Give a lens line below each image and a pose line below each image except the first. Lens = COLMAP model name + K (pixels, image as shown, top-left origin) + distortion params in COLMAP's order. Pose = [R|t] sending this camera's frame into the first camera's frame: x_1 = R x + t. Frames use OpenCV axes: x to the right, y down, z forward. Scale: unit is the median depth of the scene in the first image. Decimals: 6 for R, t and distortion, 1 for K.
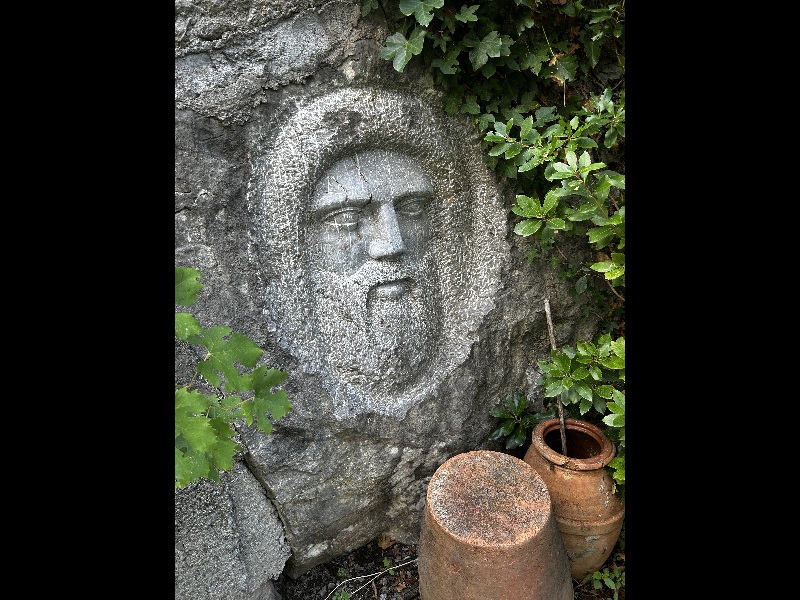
lens RADIAL K [[605.8, 0, 416.2], [0, 605.8, 309.9], [0, 0, 1]] dist [0.060997, -0.019479]
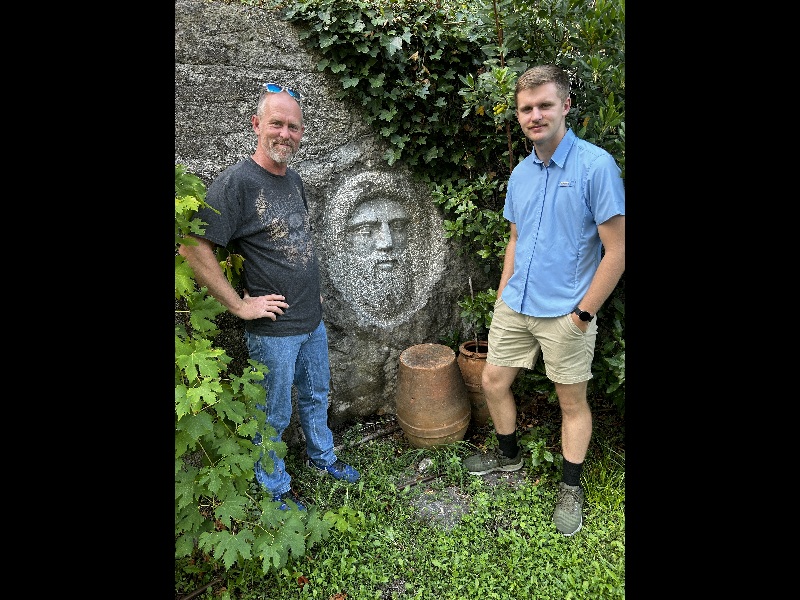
lens RADIAL K [[605.8, 0, 399.4], [0, 605.8, 300.0], [0, 0, 1]] dist [0.060997, -0.019479]
pose [[0.999069, 0.018632, -0.038909, 0.090102], [-0.021516, 0.996947, -0.075060, 0.250412], [0.037392, 0.075827, 0.996420, -1.086703]]
